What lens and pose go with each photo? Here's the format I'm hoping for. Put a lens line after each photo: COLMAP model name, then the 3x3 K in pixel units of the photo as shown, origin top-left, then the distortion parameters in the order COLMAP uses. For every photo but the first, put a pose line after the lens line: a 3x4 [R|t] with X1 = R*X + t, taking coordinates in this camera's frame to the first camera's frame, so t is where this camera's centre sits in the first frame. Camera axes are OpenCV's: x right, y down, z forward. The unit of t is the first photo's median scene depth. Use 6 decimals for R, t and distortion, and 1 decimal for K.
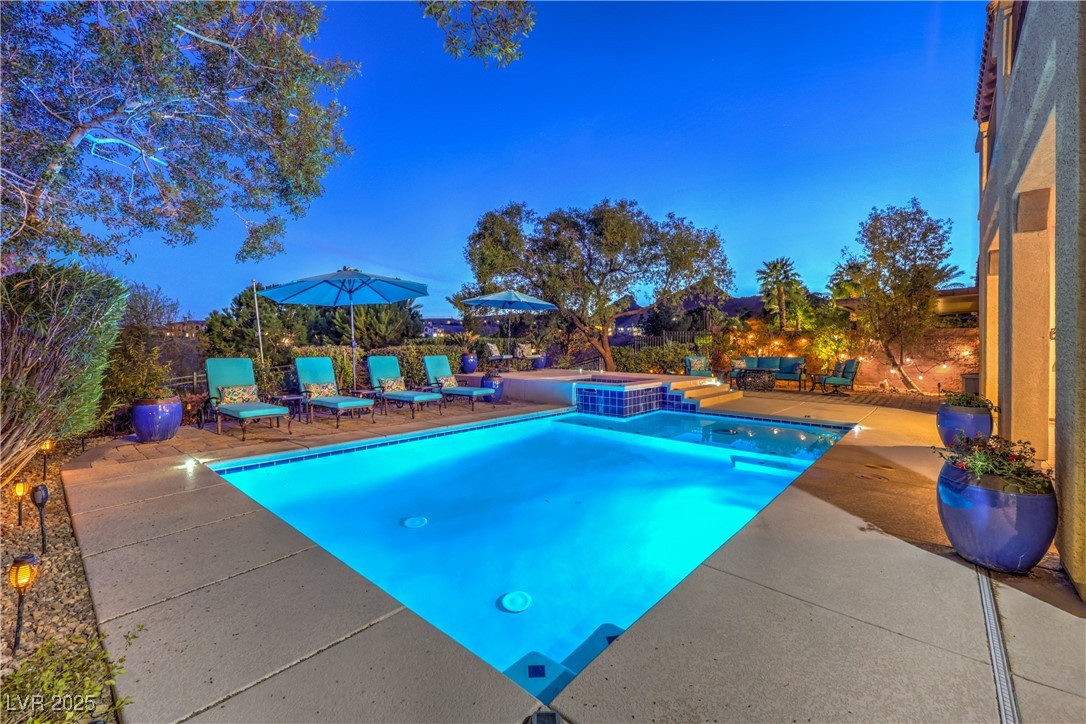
lens RADIAL K [[447.2, 0, 553.5], [0, 447.2, 361.0], [0, 0, 1]] dist [-0.000788, 0.000665]
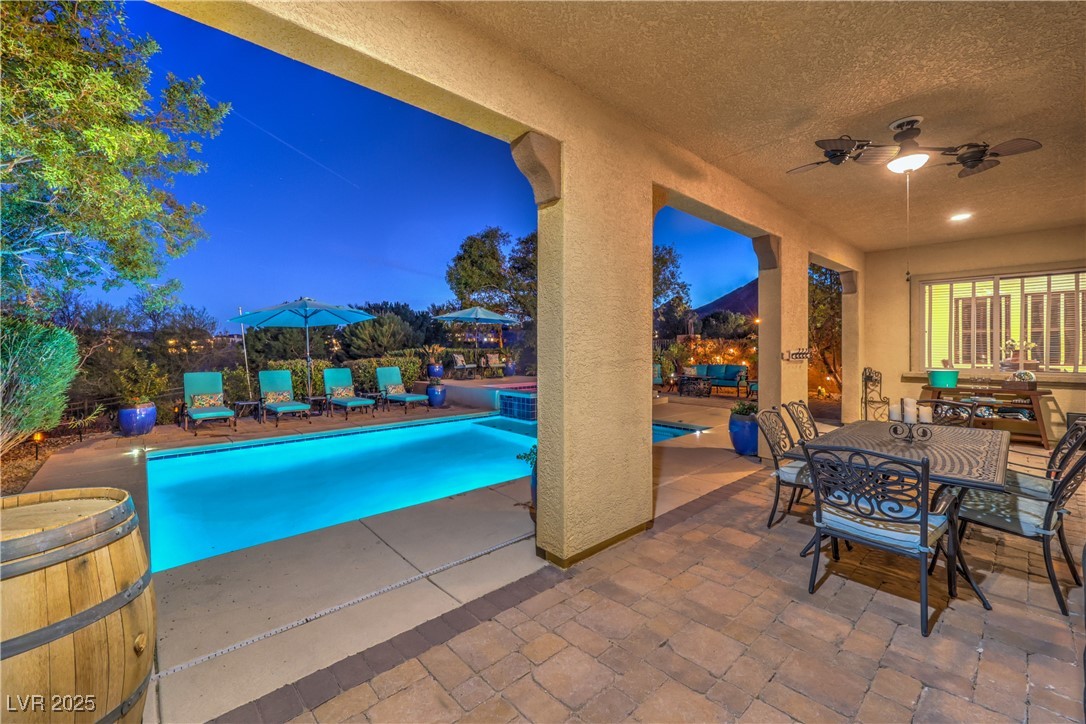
lens RADIAL K [[447.2, 0, 566.3], [0, 447.2, 349.5], [0, 0, 1]] dist [-0.000788, 0.000665]
pose [[0.993706, -0.008737, -0.111675, 0.276456], [0.005416, 0.999535, -0.030004, -0.016708], [0.111885, 0.029210, 0.993292, -0.102737]]
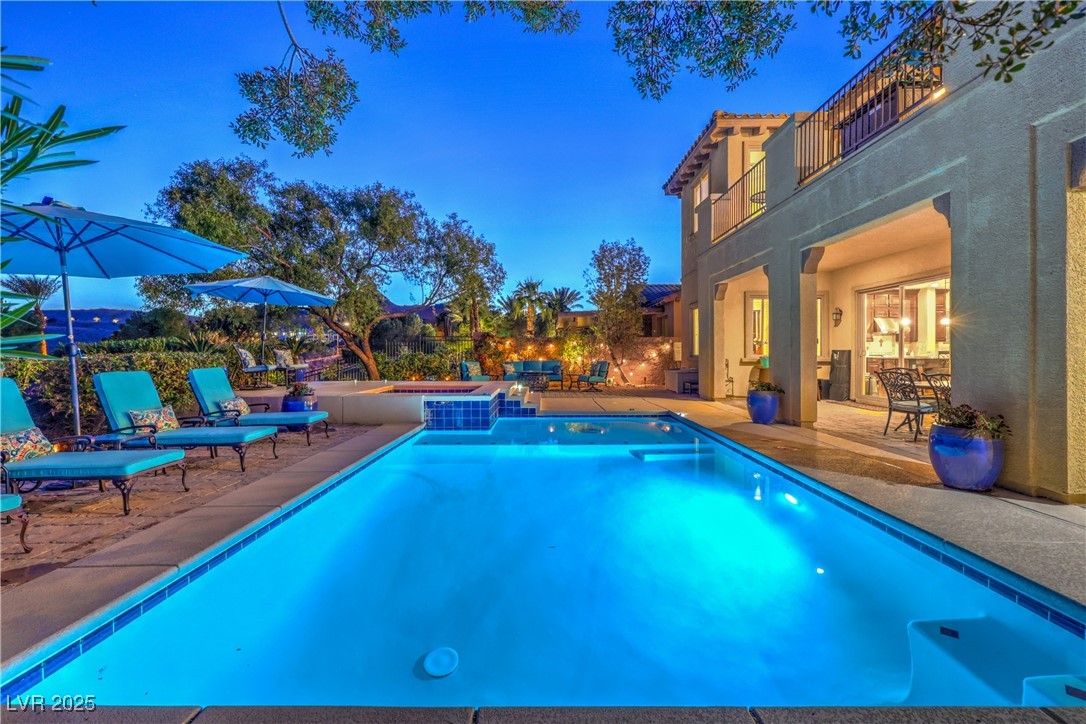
lens RADIAL K [[447.2, 0, 533.7], [0, 447.2, 358.9], [0, 0, 1]] dist [-0.000788, 0.000665]
pose [[0.761088, -0.017804, 0.648404, -0.262536], [0.030341, 0.999506, -0.008170, -0.004892], [-0.647938, 0.025891, 0.761253, 0.178123]]
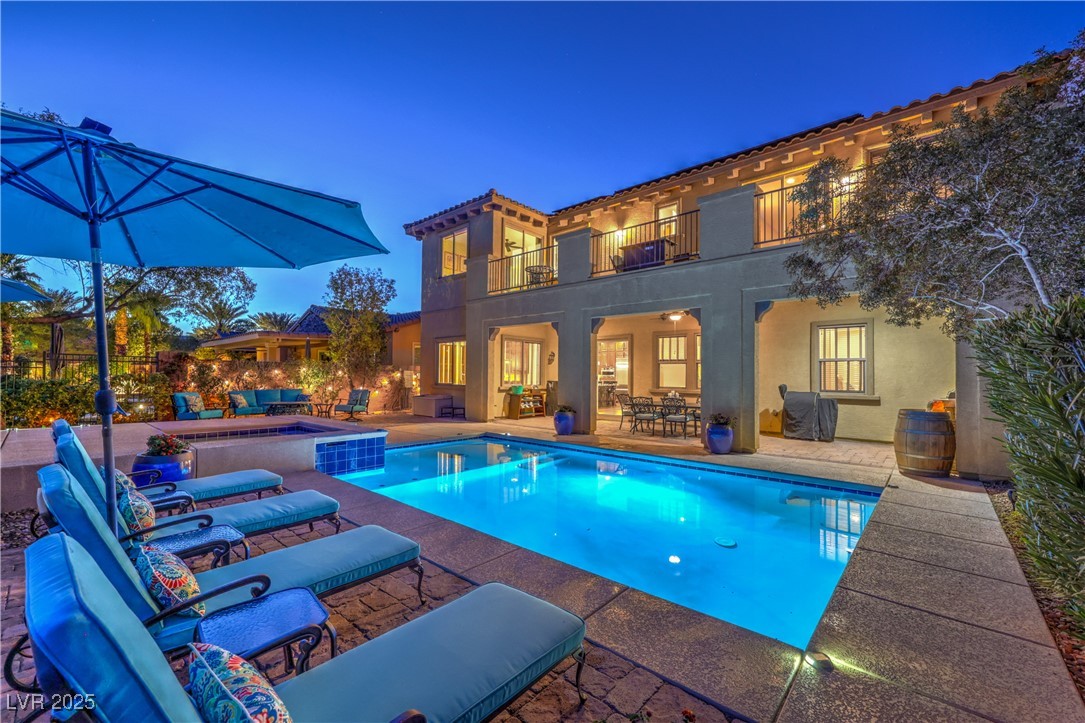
lens RADIAL K [[446.8, 0, 534.0], [0, 446.8, 367.9], [0, 0, 1]] dist [-0.000788, 0.000665]
pose [[0.026990, 0.012788, 0.999554, -0.507968], [0.024946, 0.999598, -0.013462, -0.033200], [-0.999324, 0.025299, 0.026660, 0.494929]]
